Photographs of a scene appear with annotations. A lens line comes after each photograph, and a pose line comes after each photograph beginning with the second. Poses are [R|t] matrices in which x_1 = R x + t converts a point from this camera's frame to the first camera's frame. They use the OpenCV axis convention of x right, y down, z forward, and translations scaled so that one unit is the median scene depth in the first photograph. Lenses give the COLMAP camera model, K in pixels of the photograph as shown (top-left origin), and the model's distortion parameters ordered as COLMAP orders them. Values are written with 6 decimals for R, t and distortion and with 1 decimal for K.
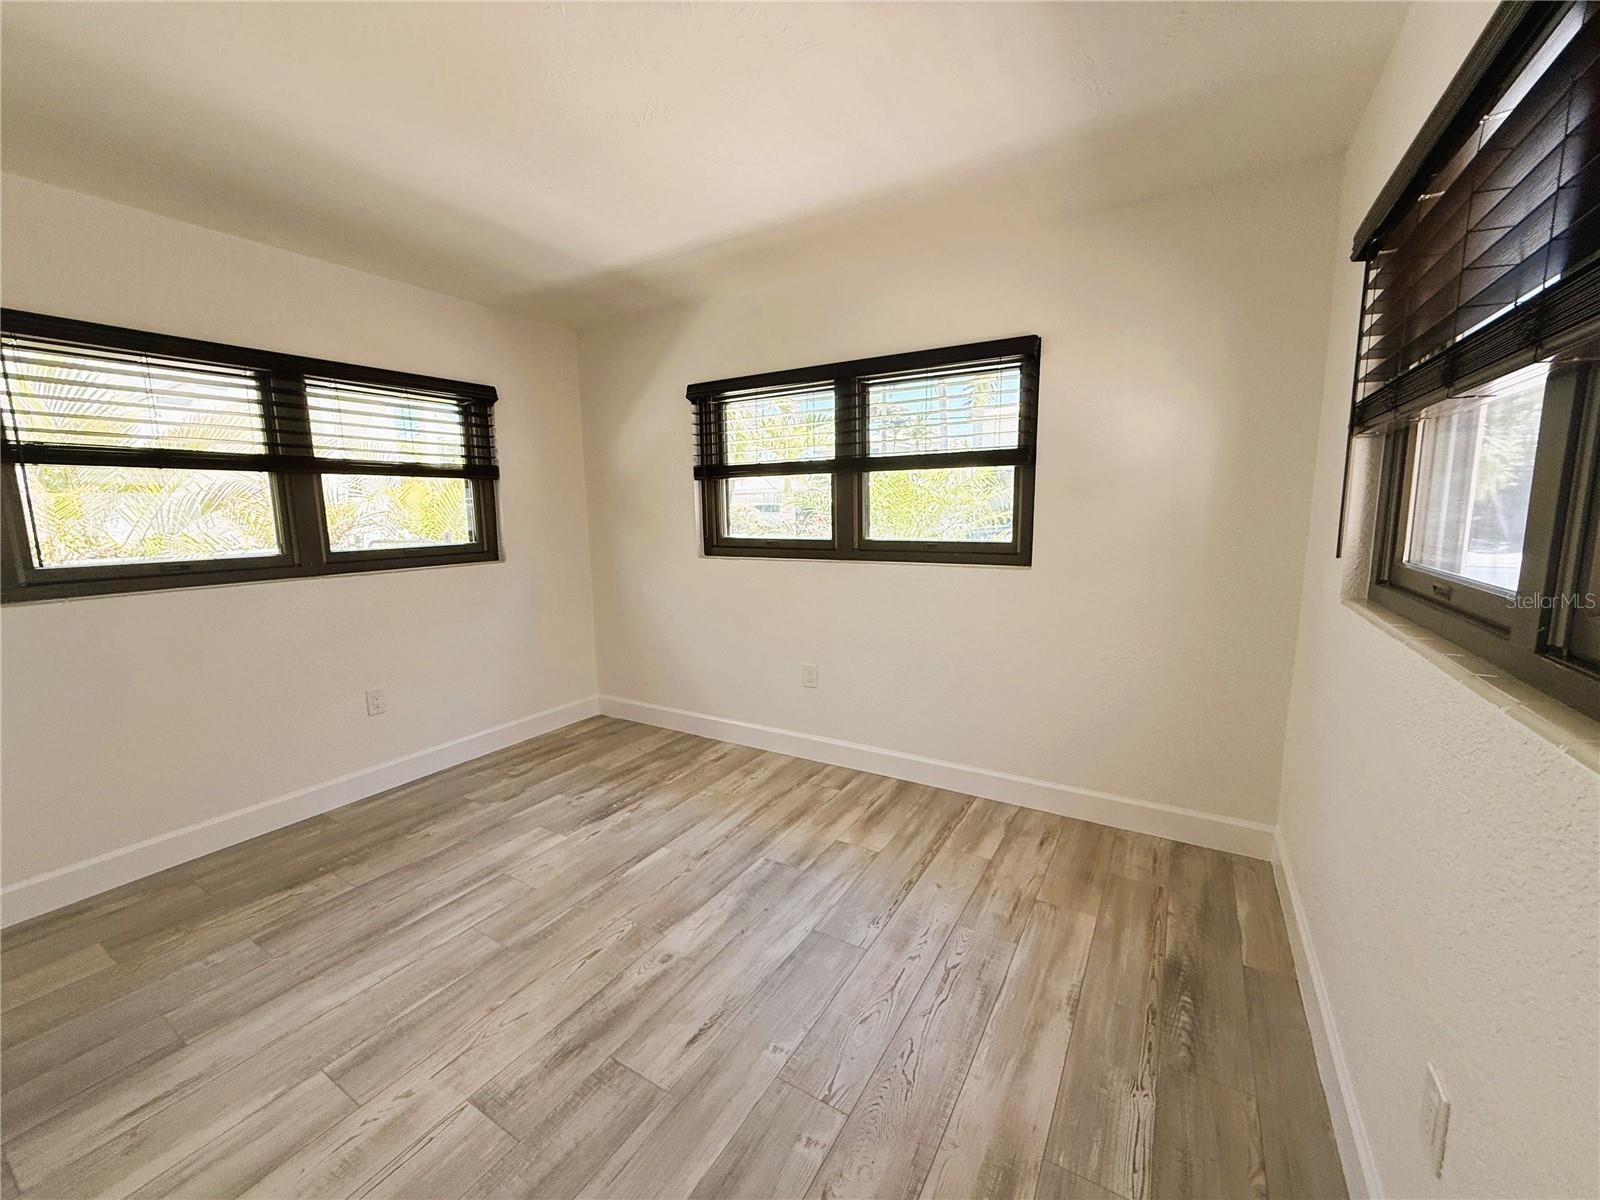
lens RADIAL K [[639.7, 0, 810.4], [0, 639.7, 594.2], [0, 0, 1]] dist [-0.000983, -0.000323]
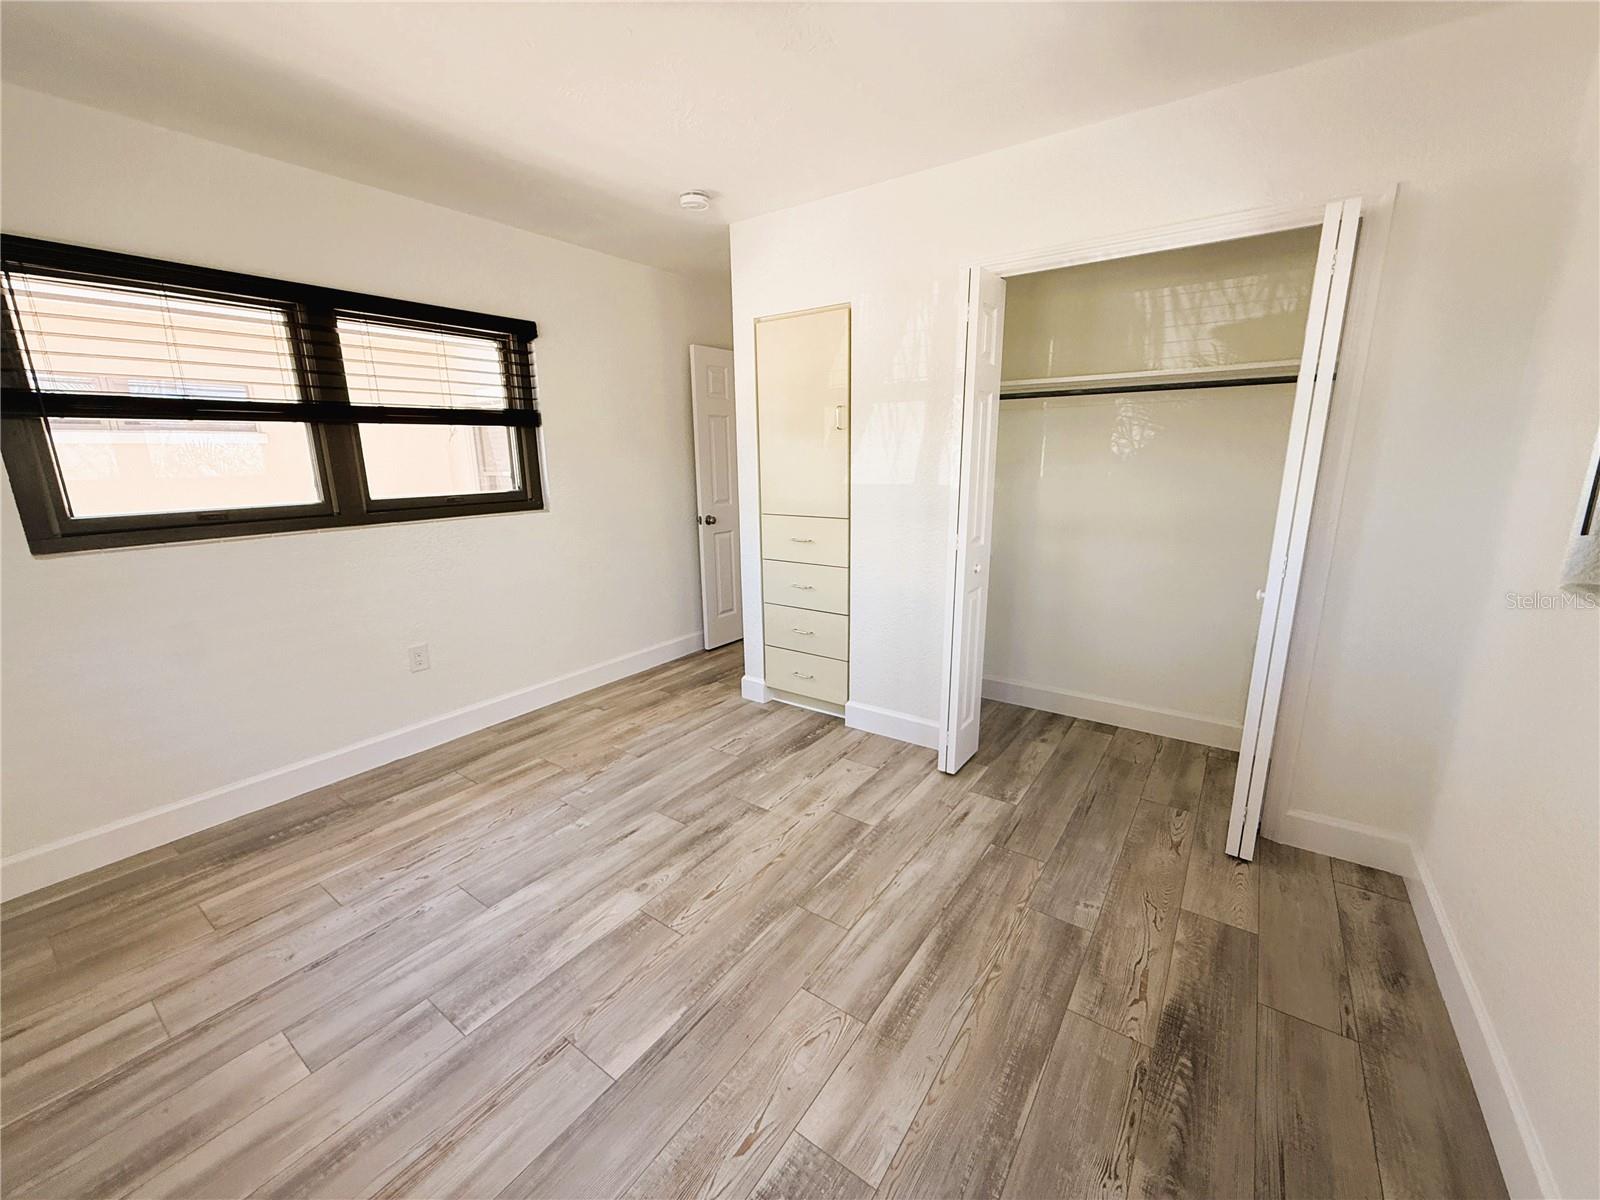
lens RADIAL K [[637.4, 0, 797.9], [0, 637.4, 601.5], [0, 0, 1]] dist [0.000417, 0.000042]
pose [[-0.995667, 0.007057, 0.092719, -0.547394], [0.040021, 0.932561, 0.358788, -0.228641], [-0.083934, 0.360944, -0.928803, 1.675705]]
